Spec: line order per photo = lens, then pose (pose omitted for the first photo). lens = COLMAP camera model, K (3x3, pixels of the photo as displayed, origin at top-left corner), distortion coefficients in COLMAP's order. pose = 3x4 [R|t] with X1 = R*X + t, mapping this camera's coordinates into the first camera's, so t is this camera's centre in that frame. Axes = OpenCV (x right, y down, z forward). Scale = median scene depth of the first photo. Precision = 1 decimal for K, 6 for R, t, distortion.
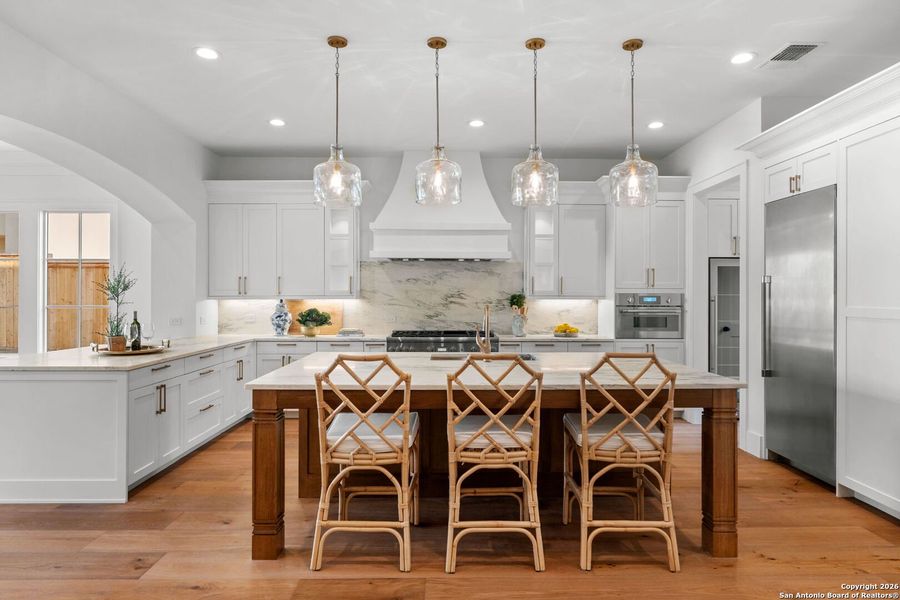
lens RADIAL K [[517.5, 0, 452.6], [0, 517.5, 294.2], [0, 0, 1]] dist [-0.002226, 0.001142]
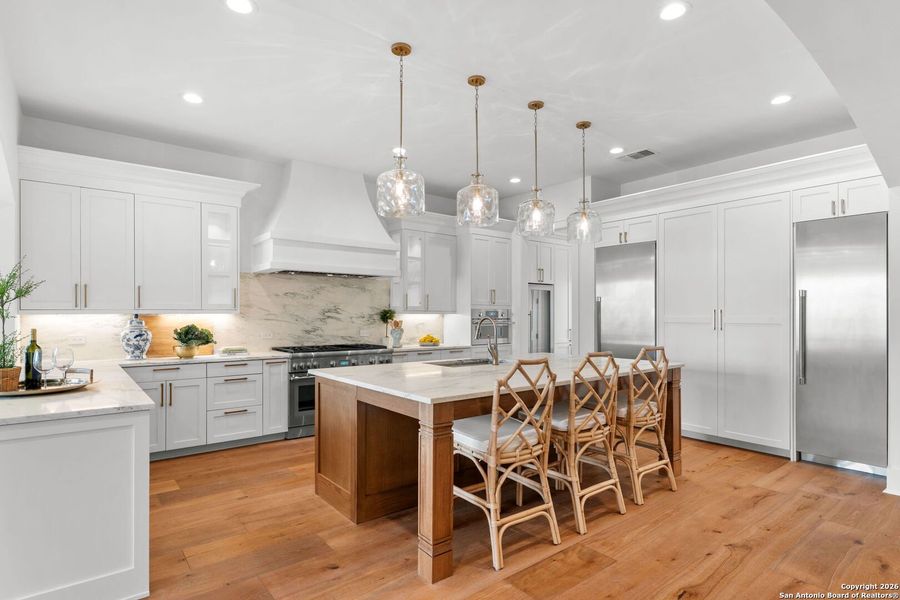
lens RADIAL K [[470.1, 0, 446.2], [0, 470.1, 313.7], [0, 0, 1]] dist [-0.003589, 0.000777]
pose [[0.794188, -0.000170, 0.607673, -0.417780], [-0.000309, 1.000000, 0.000684, 0.009361], [-0.607673, -0.000731, 0.794187, 0.142623]]
